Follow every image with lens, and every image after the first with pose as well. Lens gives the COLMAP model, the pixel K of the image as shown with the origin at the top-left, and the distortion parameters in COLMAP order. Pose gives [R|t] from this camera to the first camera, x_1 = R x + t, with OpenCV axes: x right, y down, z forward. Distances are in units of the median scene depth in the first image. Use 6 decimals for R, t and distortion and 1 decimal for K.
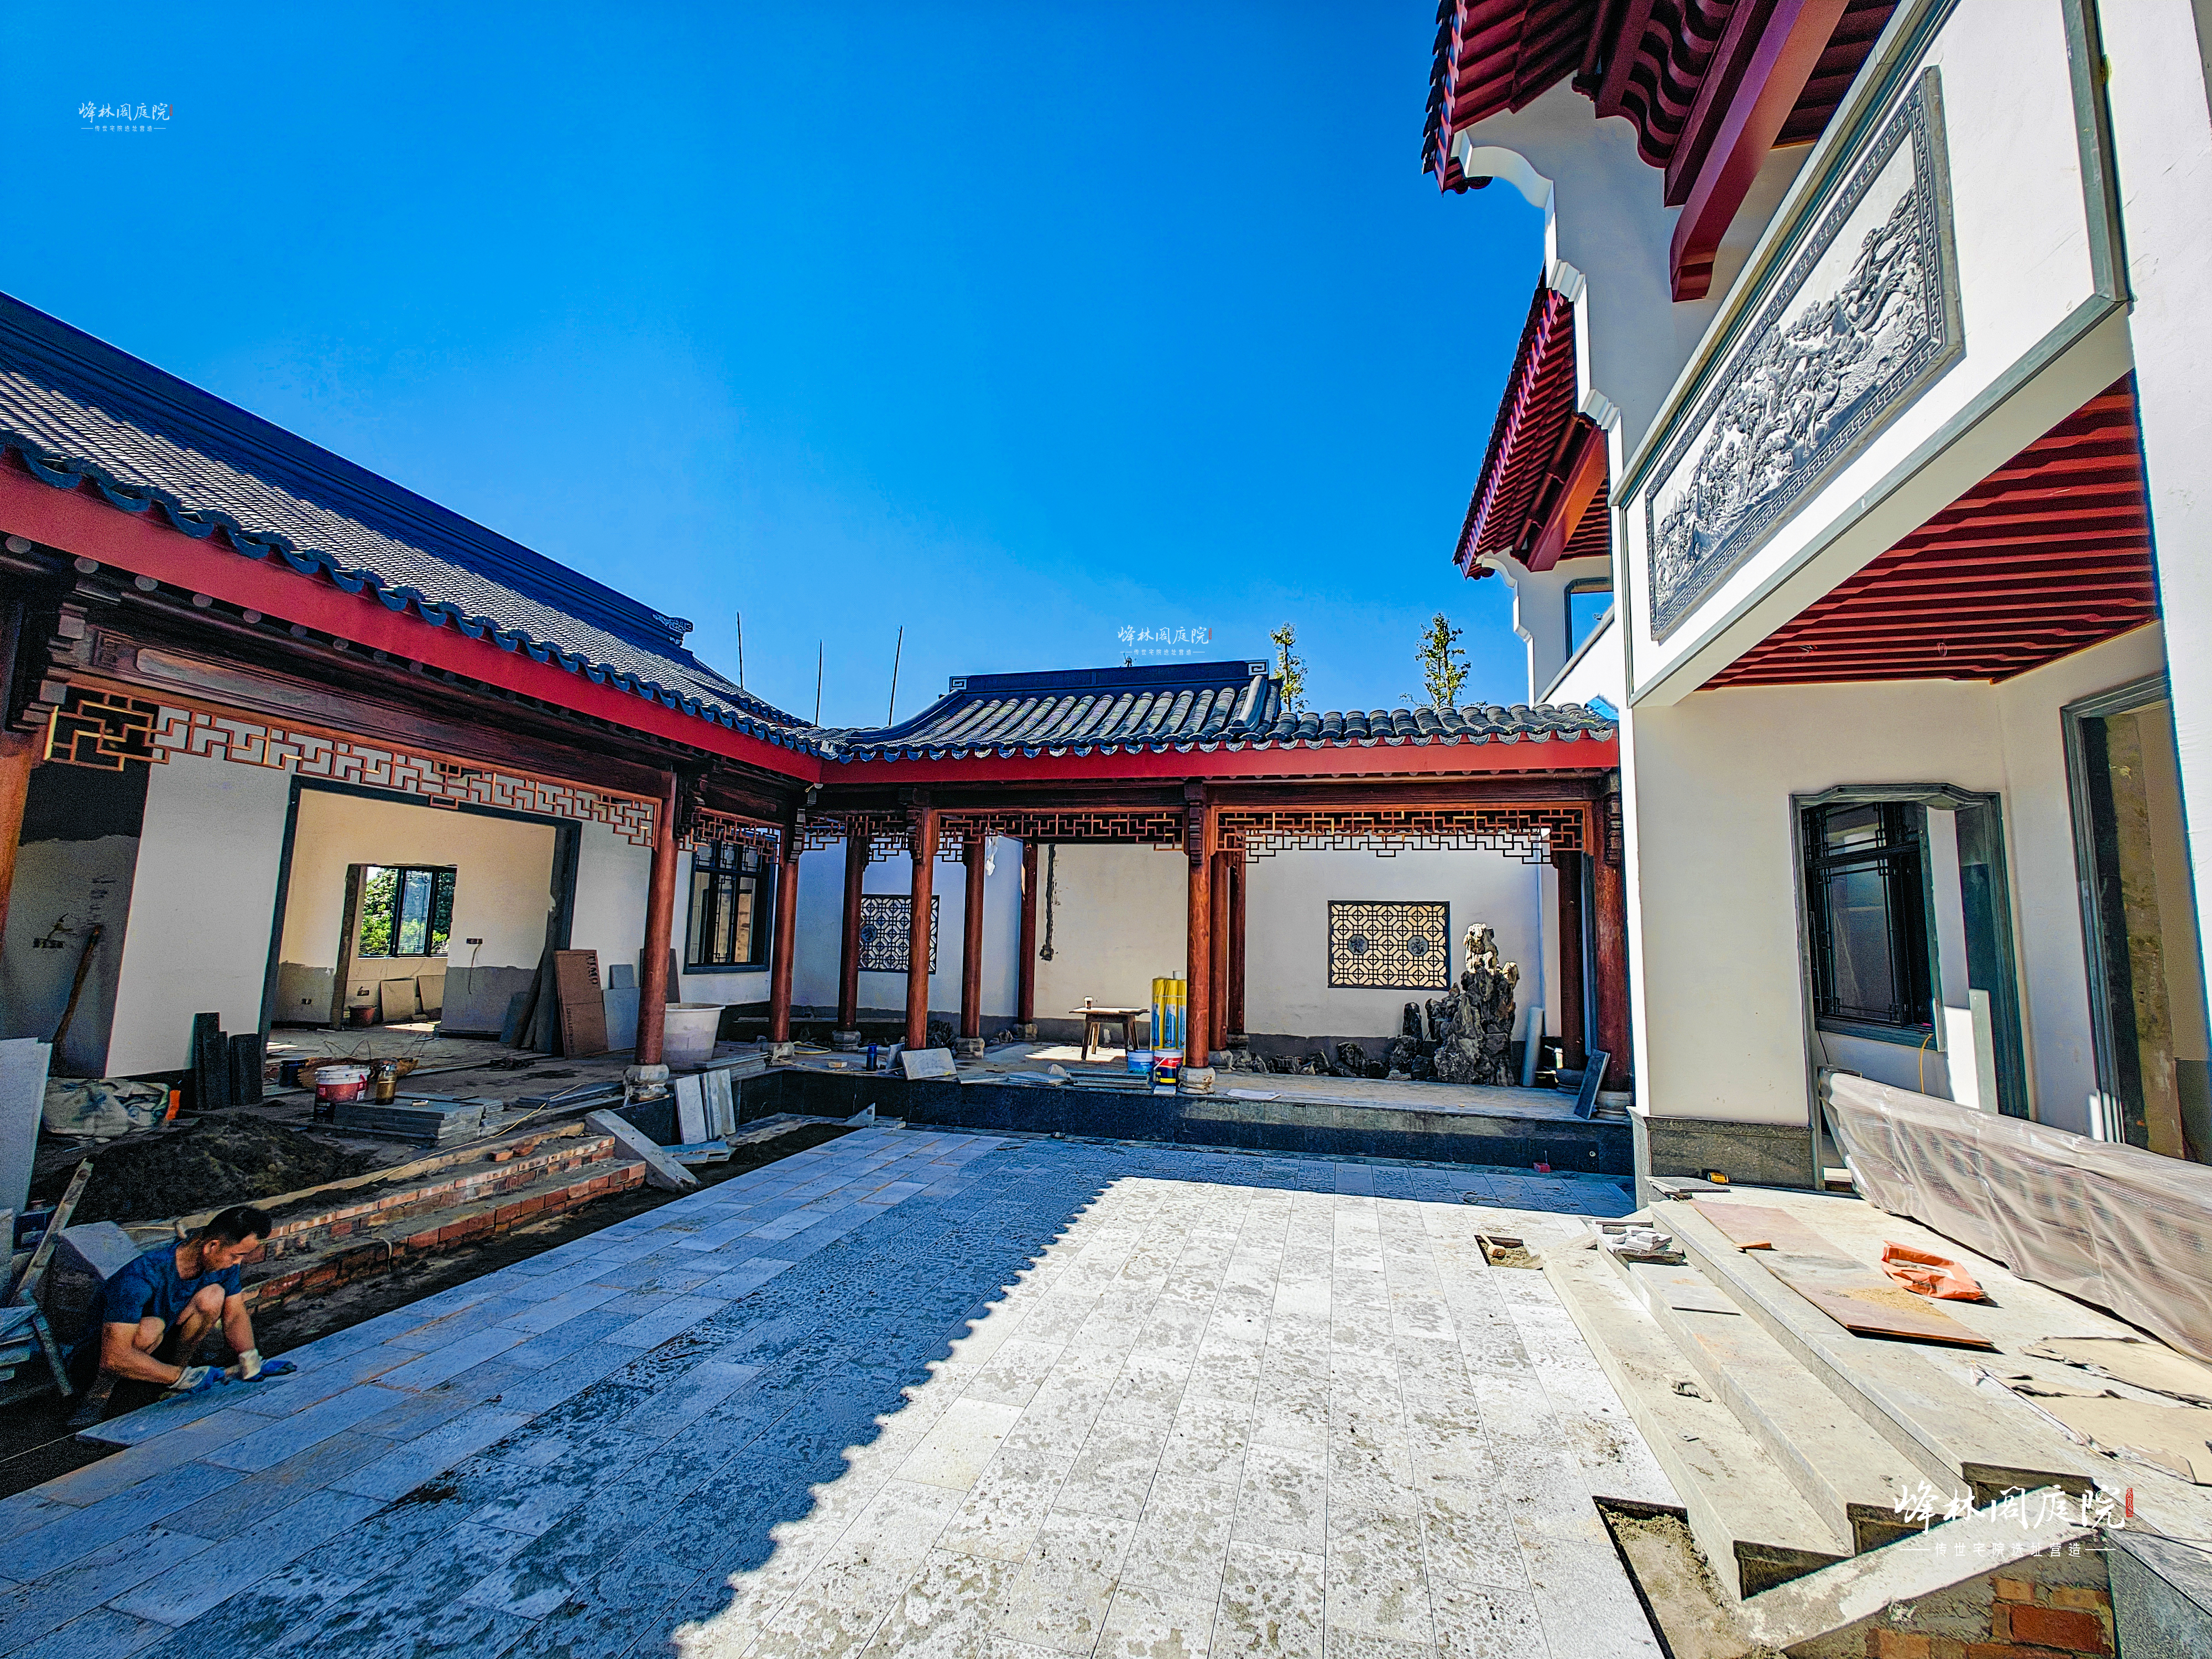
lens RADIAL K [[925.0, 0, 1104.2], [0, 925.0, 836.0], [0, 0, 1]] dist [0.012860, -0.005505]
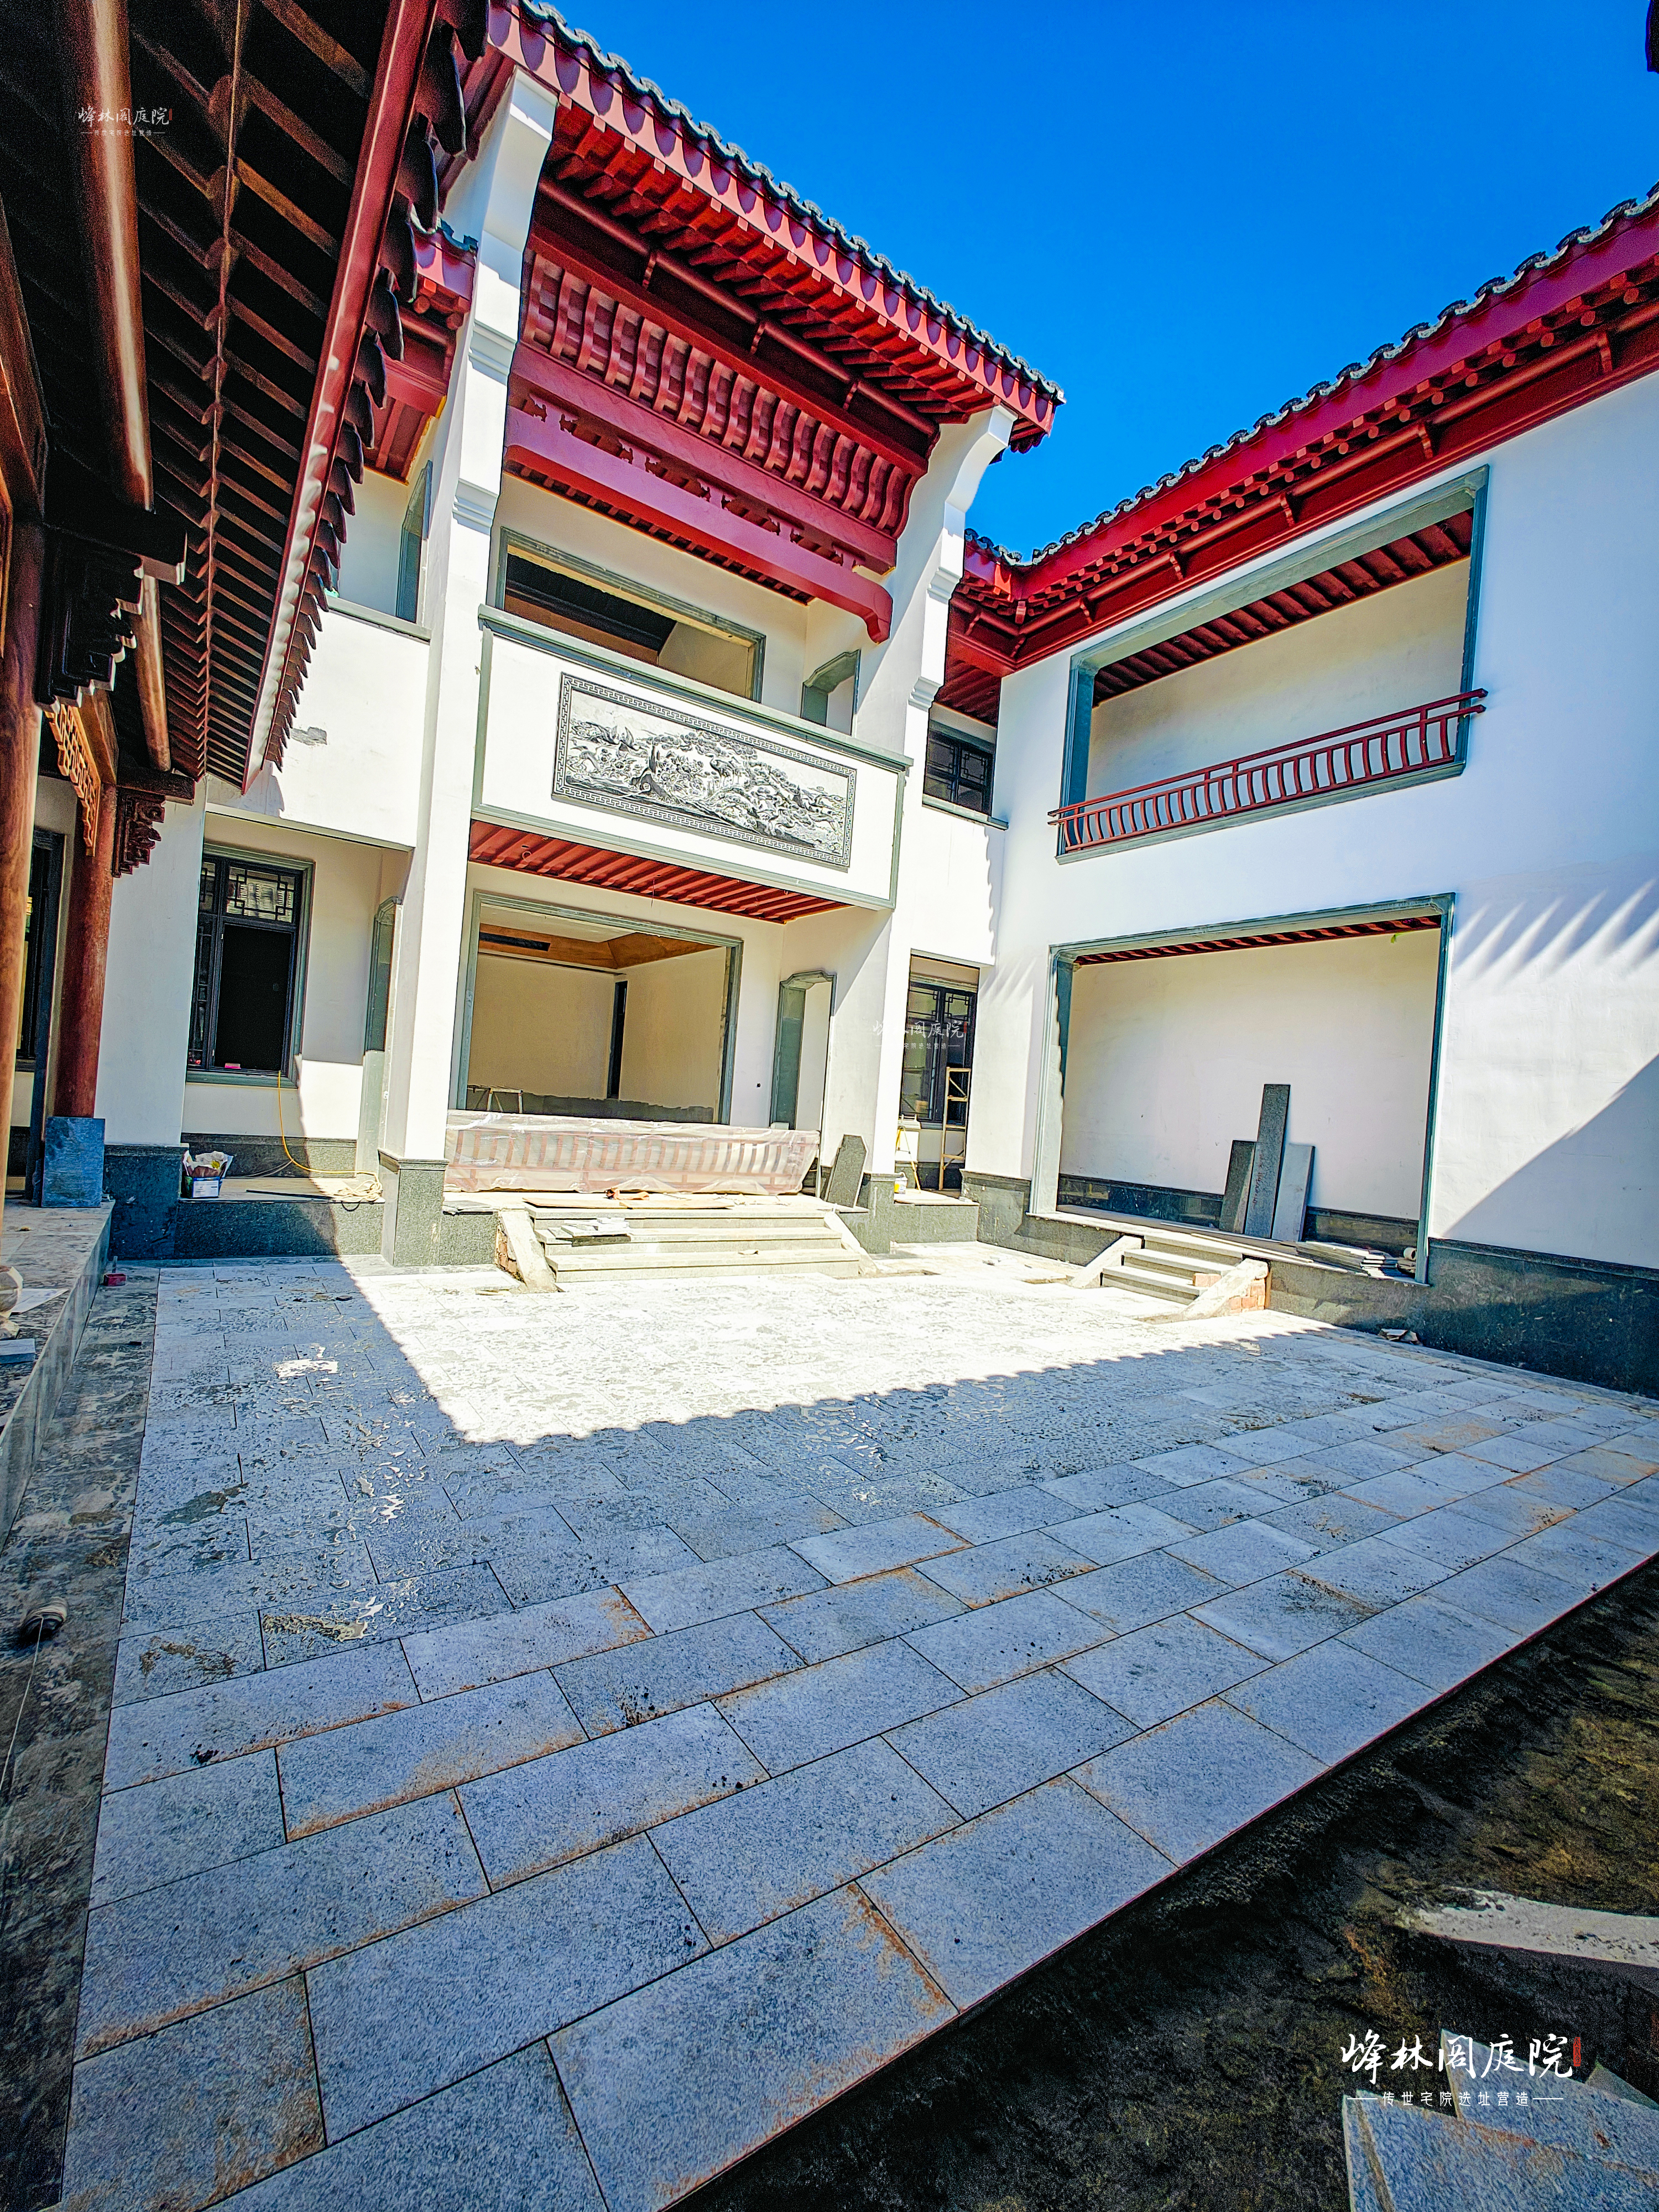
lens RADIAL K [[925.0, 0, 826.9], [0, 925.0, 1108.6], [0, 0, 1]] dist [0.012860, -0.005505]
pose [[-0.748611, -0.081273, 0.658009, -0.554007], [-0.168550, 0.983181, -0.070322, 0.235350], [-0.641227, -0.163551, -0.749719, 1.577649]]
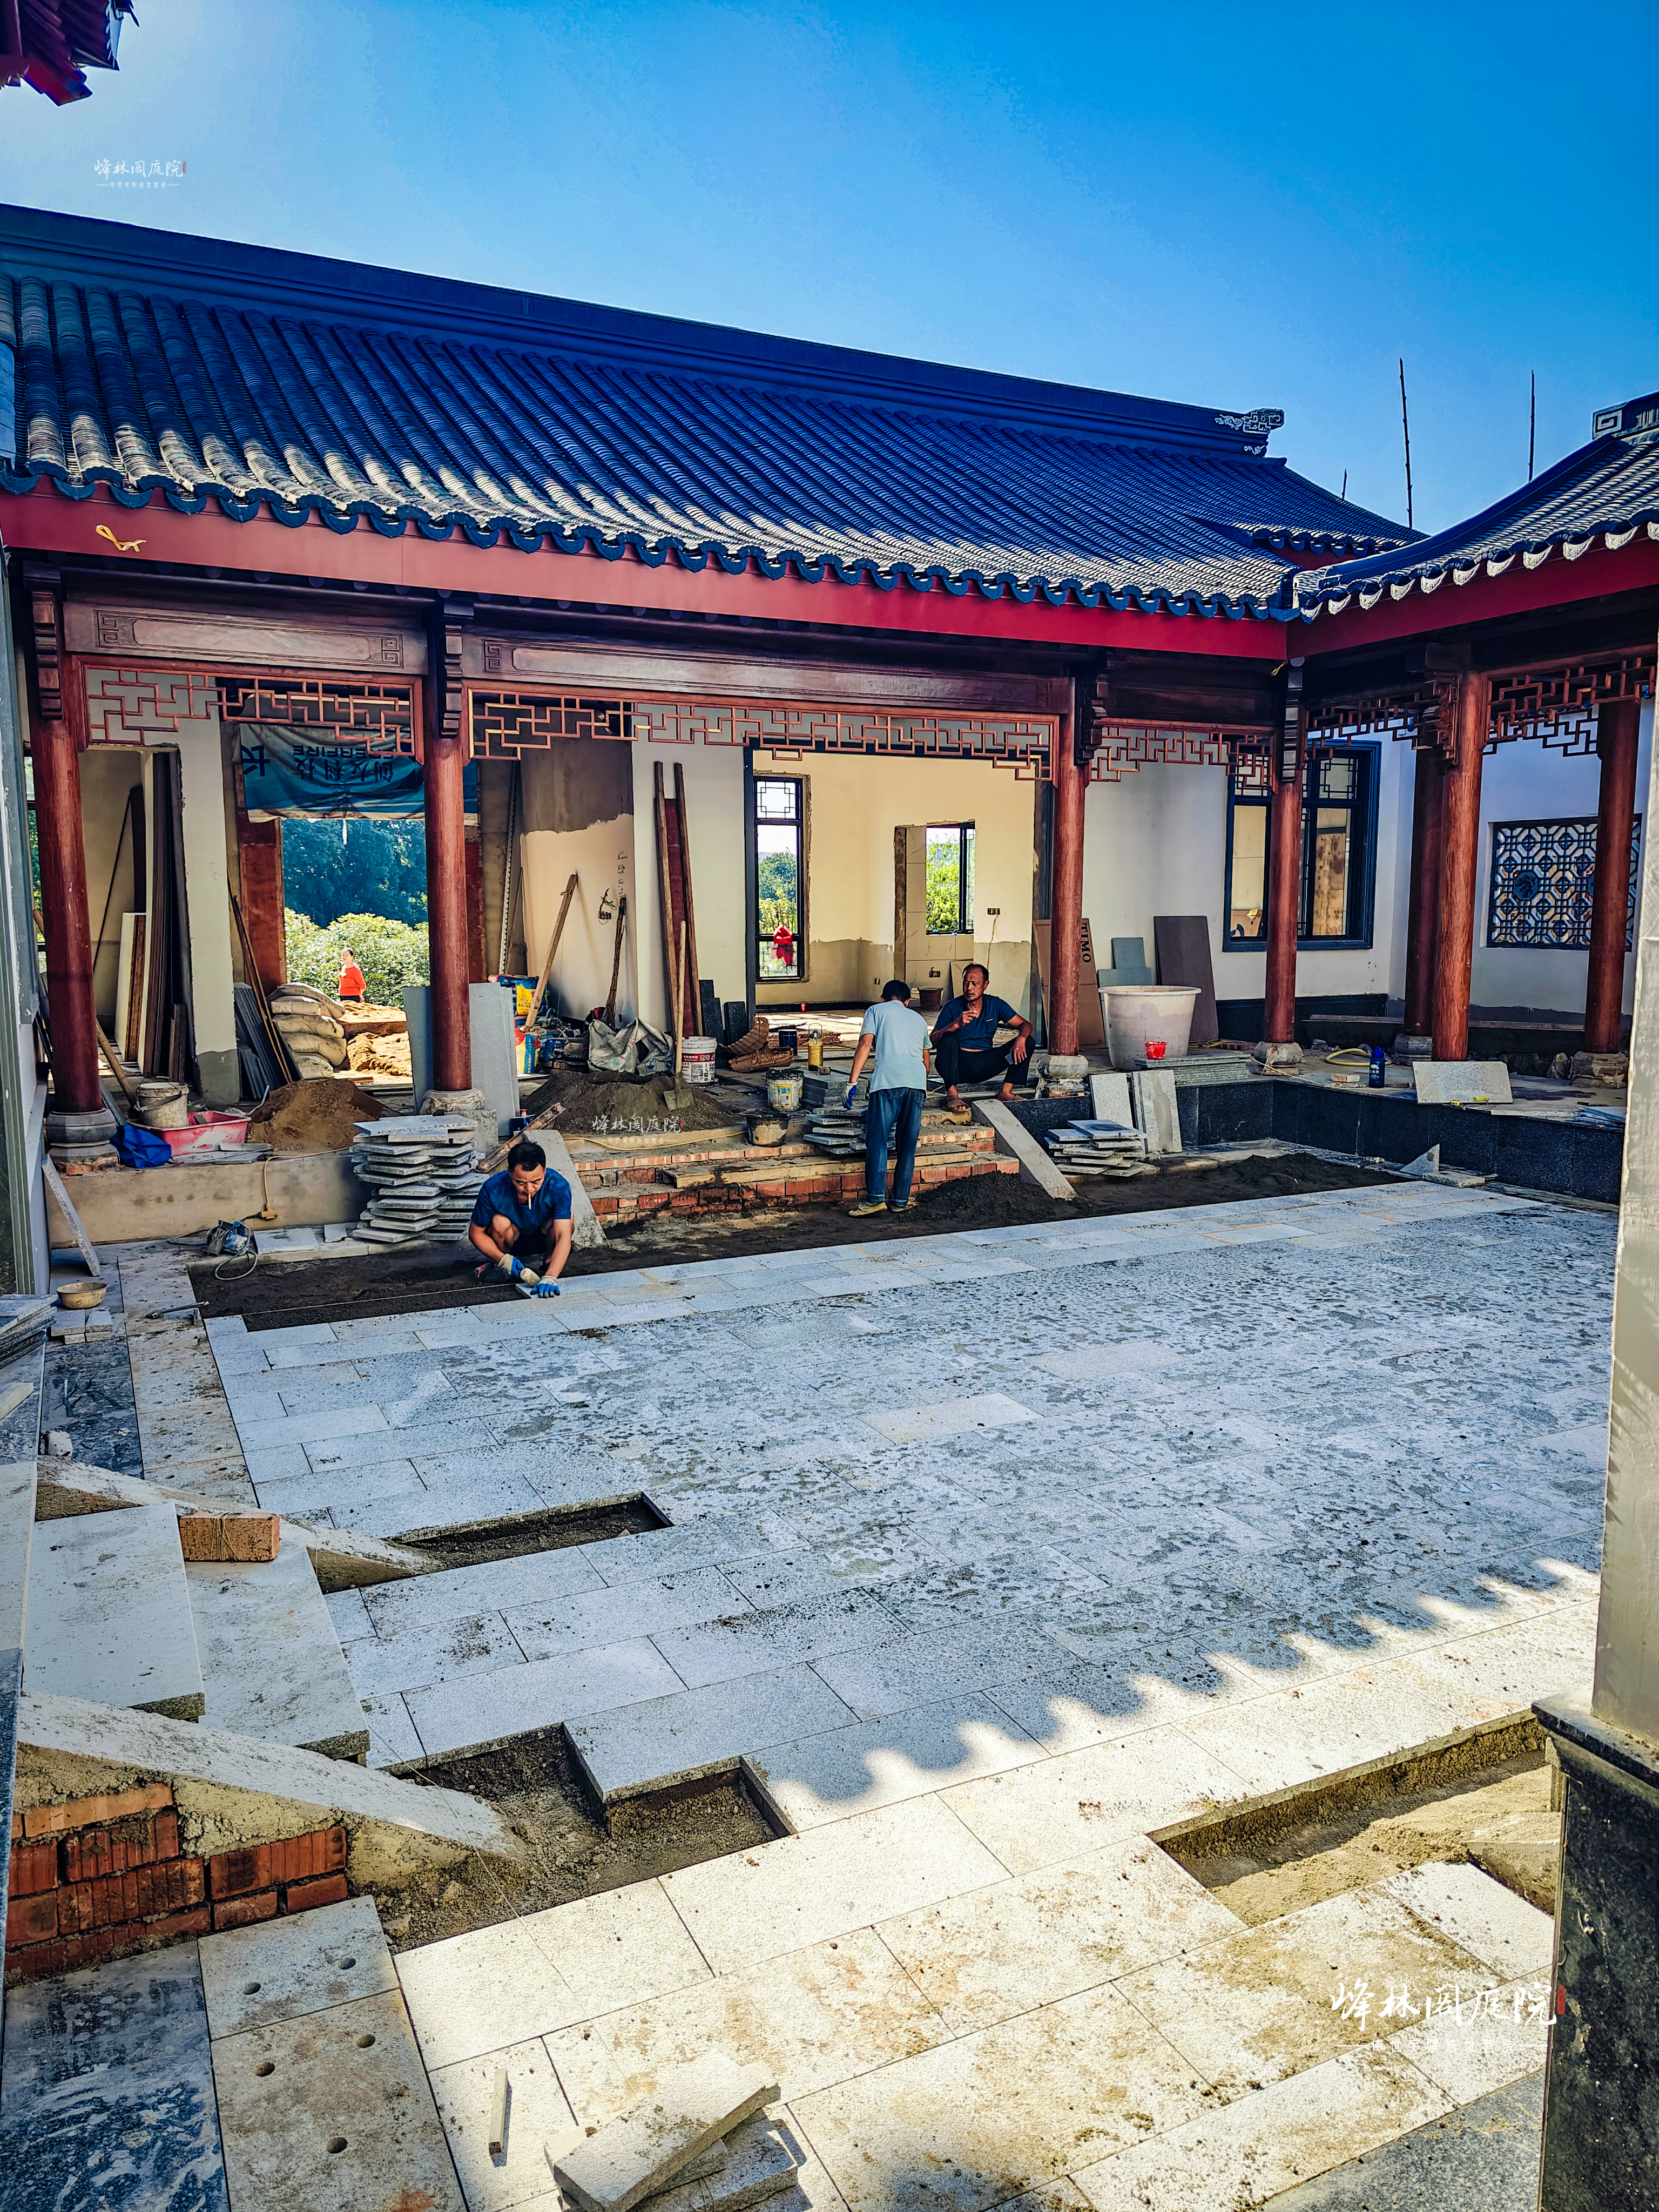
lens RADIAL K [[1517.3, 0, 829.5], [0, 1517.3, 1106.0], [0, 0, 1]] dist [0.022606, 0.000798]
pose [[0.646529, 0.076944, -0.759000, 0.521348], [0.102869, 0.977022, 0.186672, 0.029287], [0.755922, -0.198766, 0.623757, 0.013347]]
